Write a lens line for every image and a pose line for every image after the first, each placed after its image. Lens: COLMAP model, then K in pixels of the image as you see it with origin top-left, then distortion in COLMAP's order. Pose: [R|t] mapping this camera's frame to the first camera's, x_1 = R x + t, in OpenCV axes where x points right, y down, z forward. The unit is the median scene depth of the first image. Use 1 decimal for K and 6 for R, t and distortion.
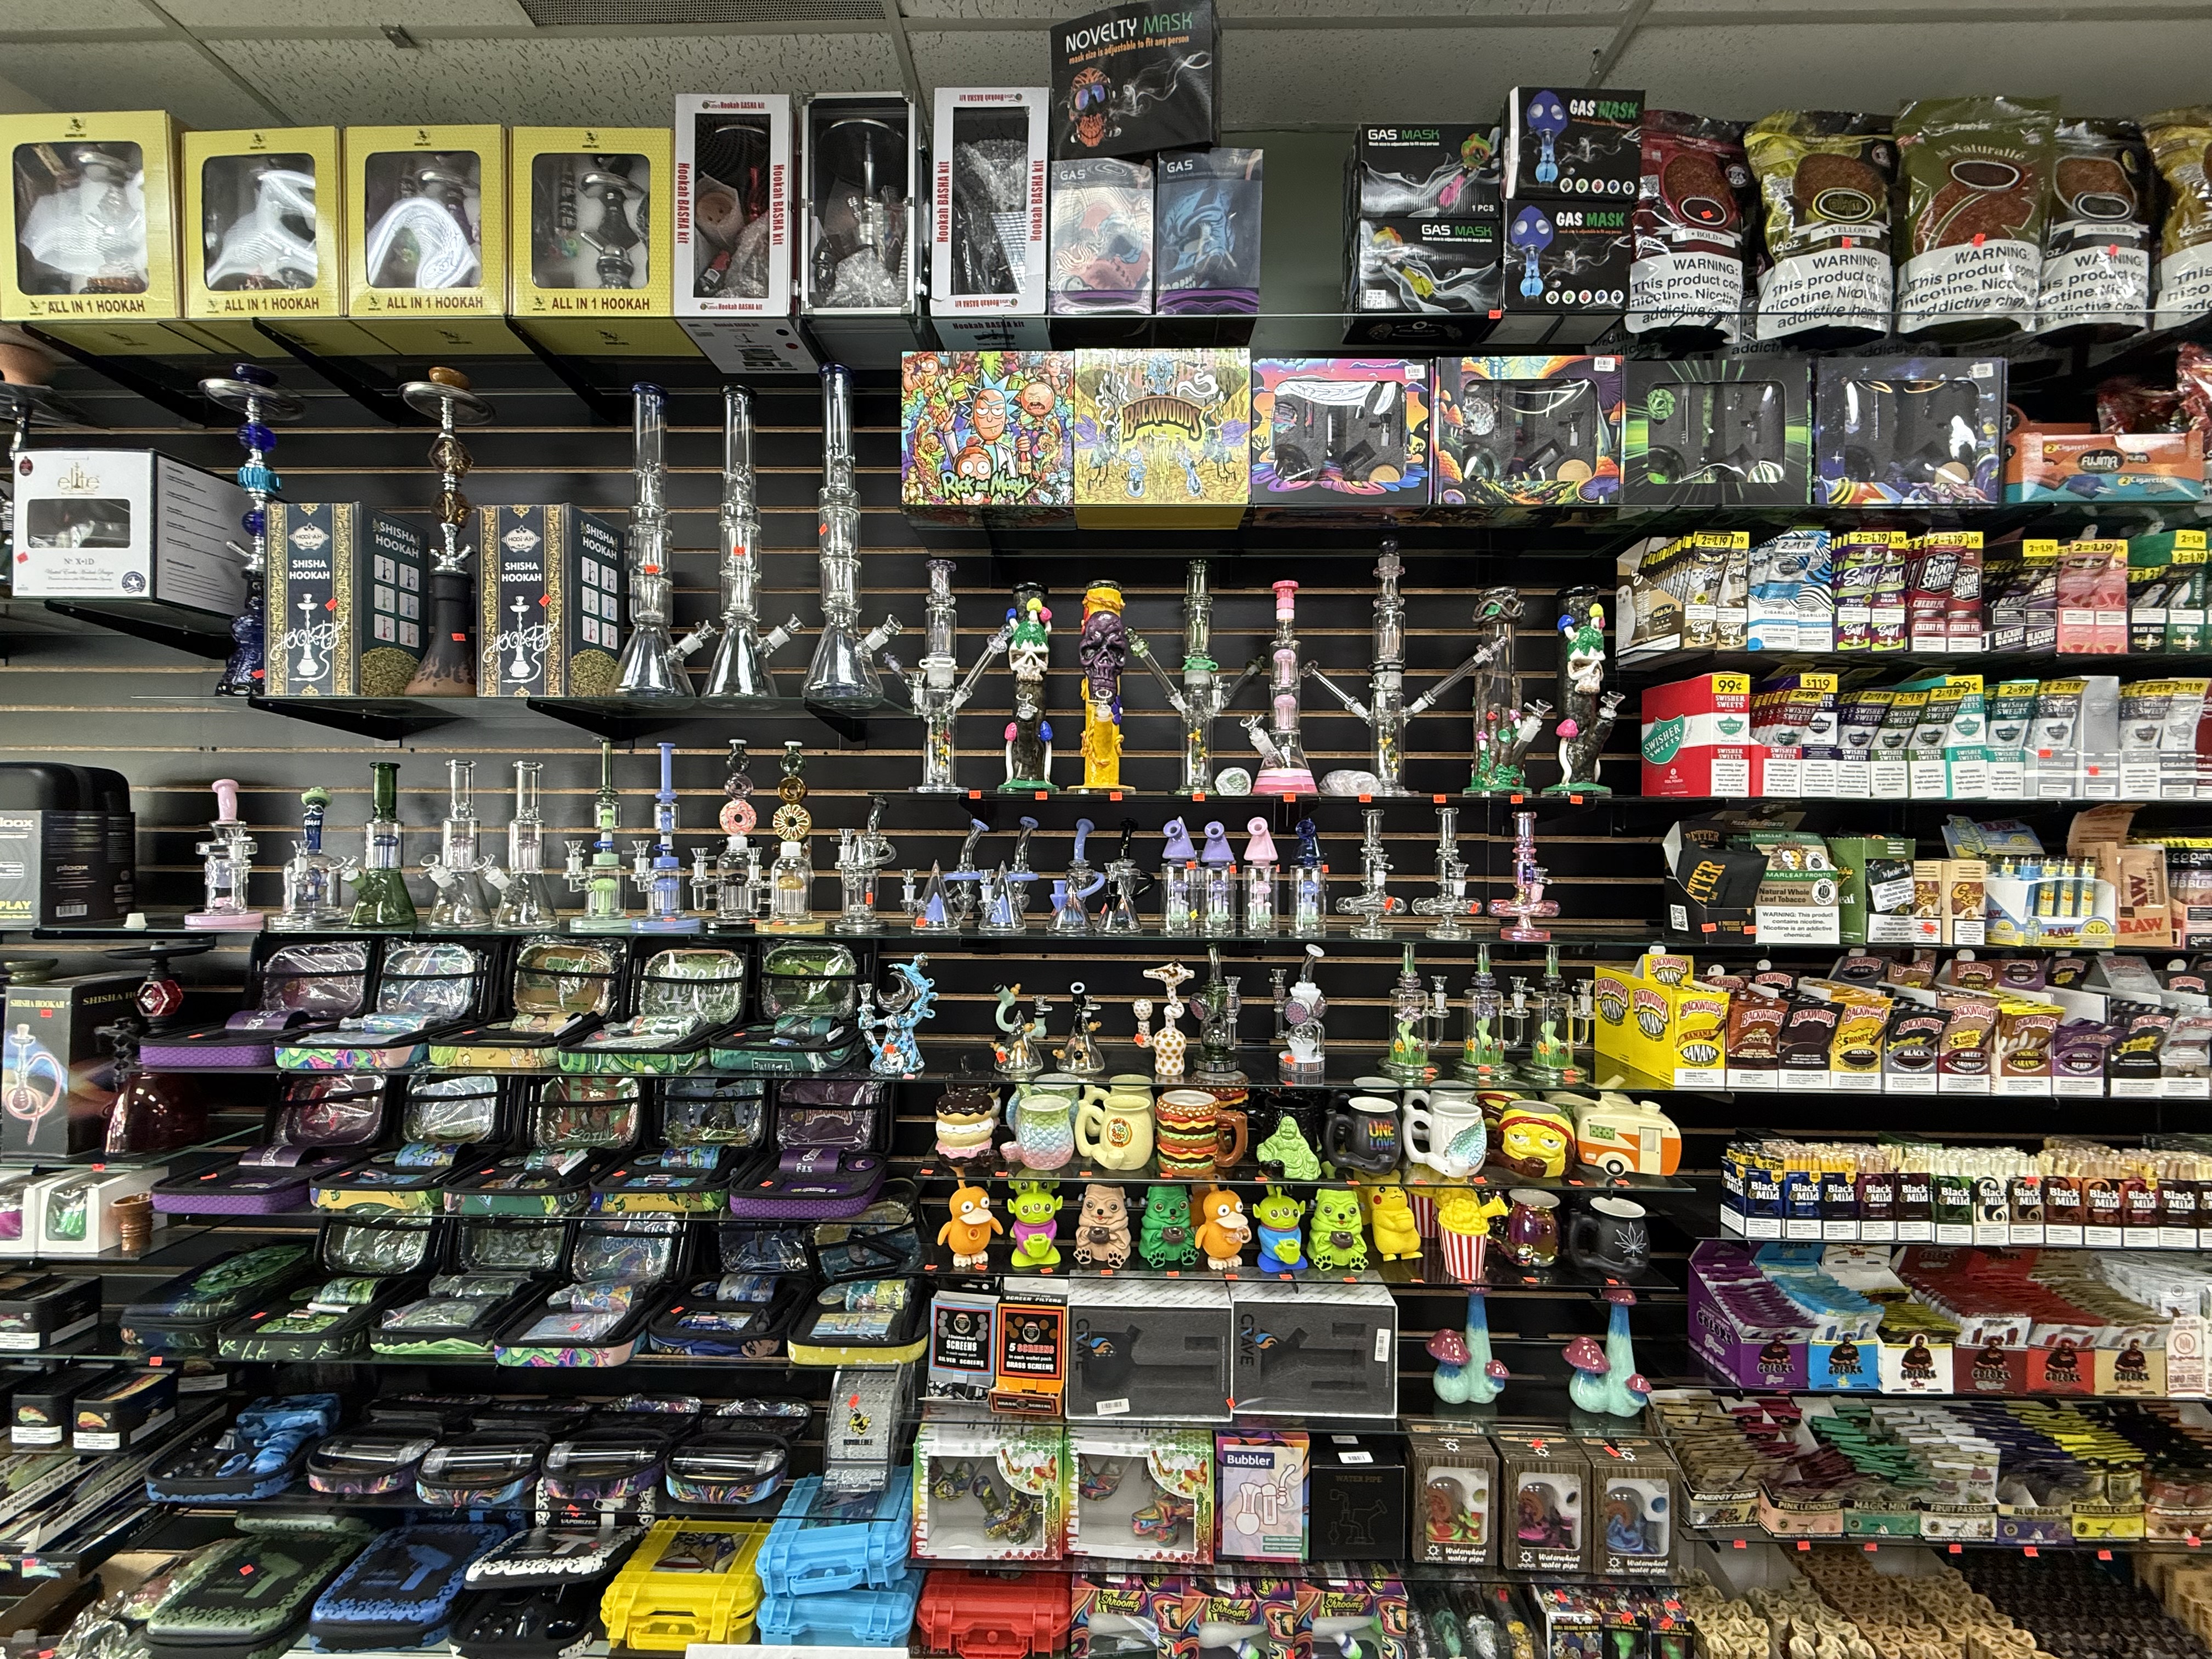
lens RADIAL K [[886.3, 0, 1100.8], [0, 886.3, 825.3], [0, 0, 1]] dist [0.001264, 0.000058]
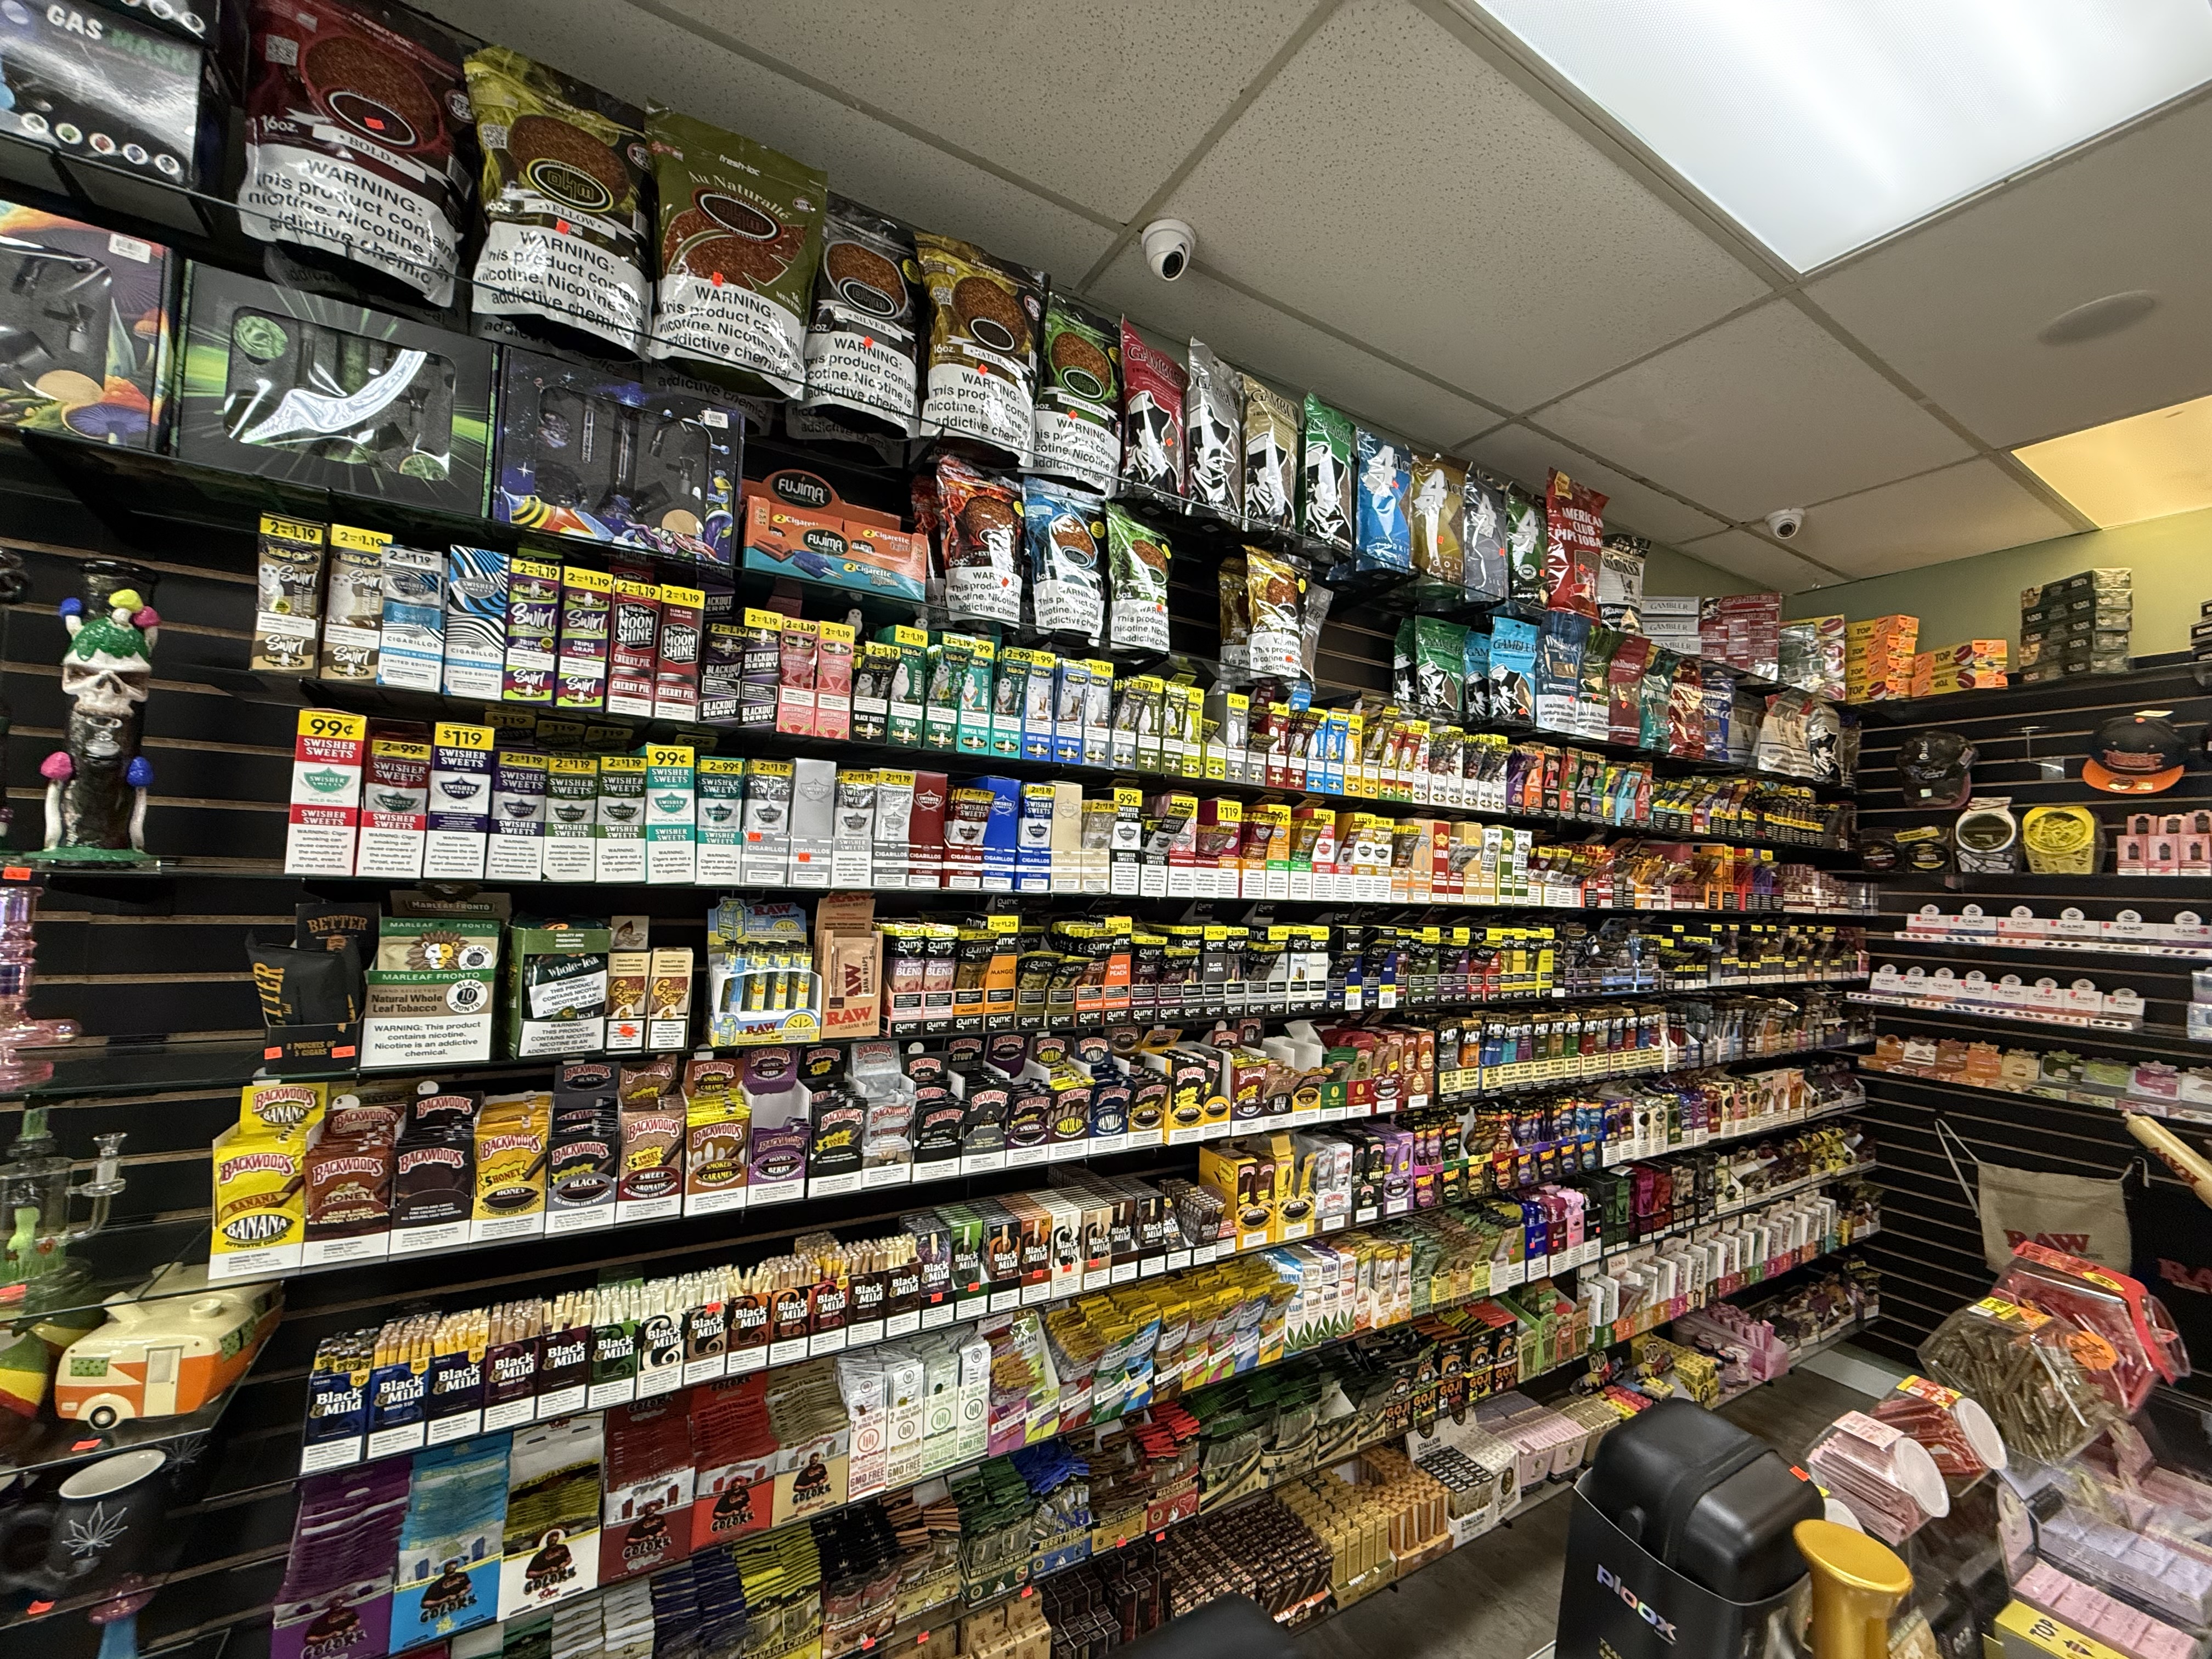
lens RADIAL K [[886.3, 0, 1088.2], [0, 886.3, 832.3], [0, 0, 1]] dist [0.001264, 0.000058]
pose [[0.849709, 0.049272, 0.524945, 0.866825], [-0.032604, 0.998629, -0.040956, -0.058583], [-0.526243, 0.017686, 0.850150, 0.021150]]
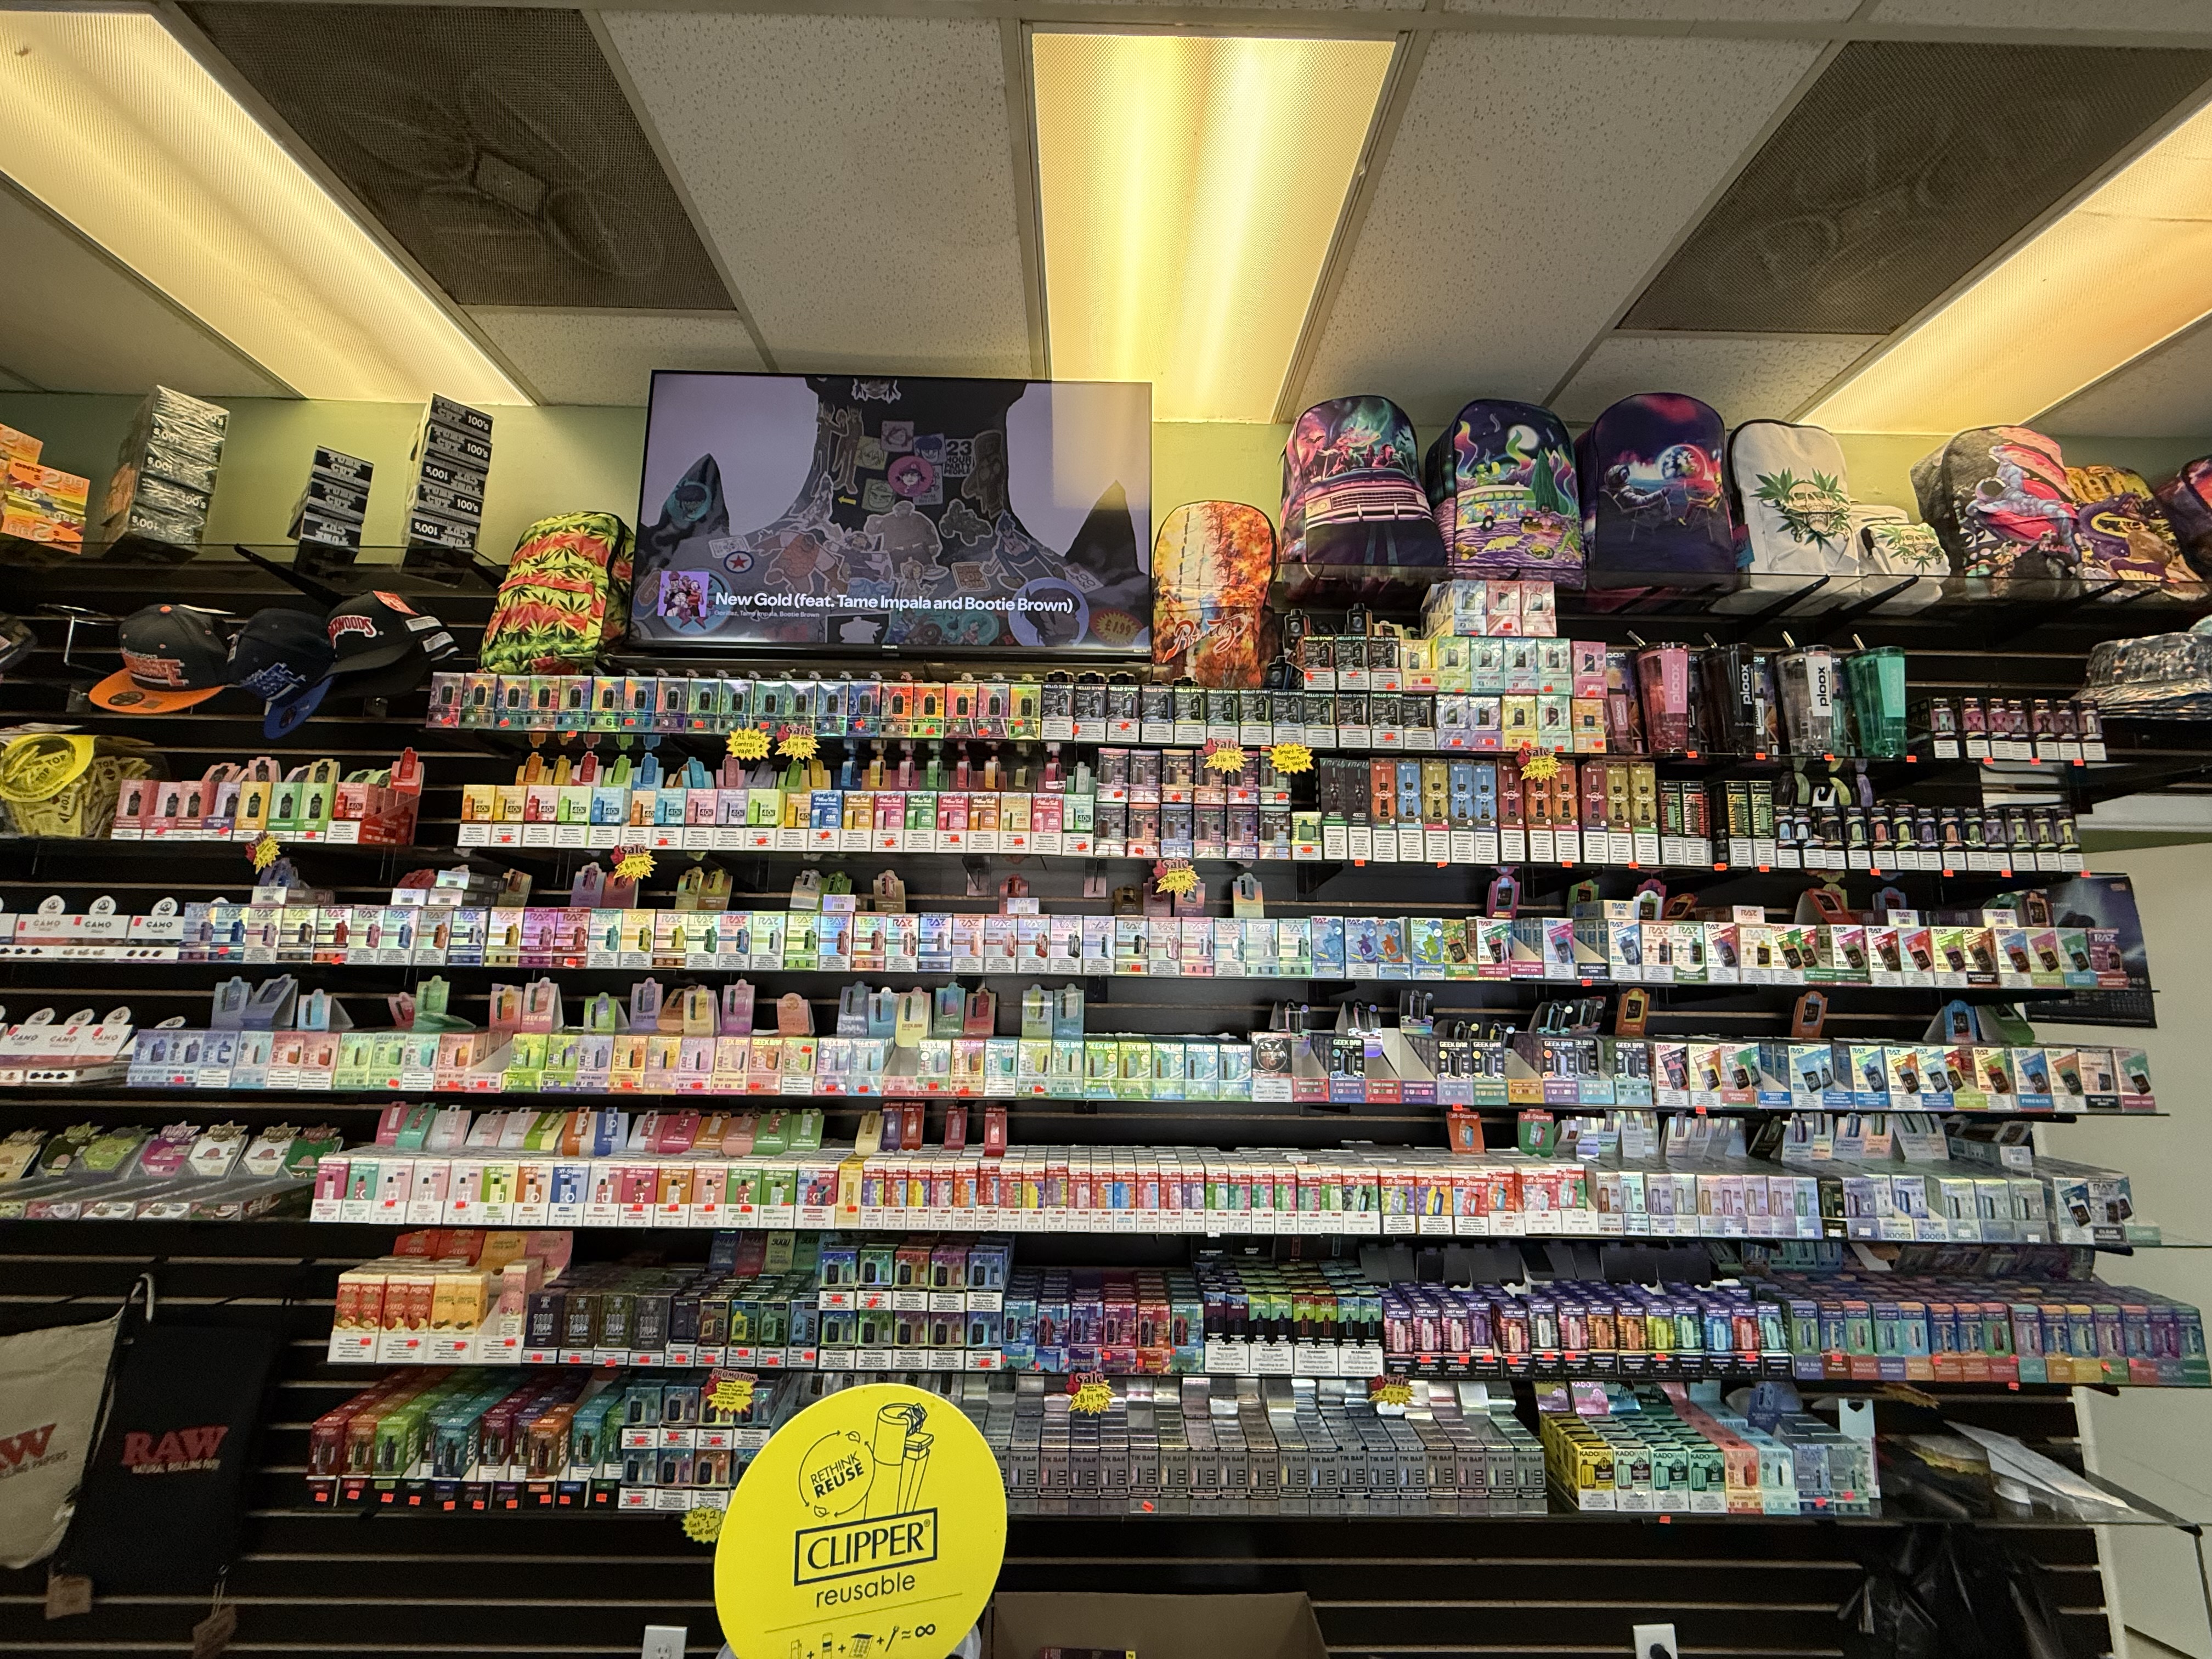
lens RADIAL K [[886.3, 0, 1091.9], [0, 886.3, 811.9], [0, 0, 1]] dist [0.001264, 0.000058]
pose [[-0.034441, 0.140419, 0.989493, 2.473651], [-0.023153, 0.989702, -0.141255, -0.014302], [-0.999139, -0.027774, -0.030835, -0.836765]]
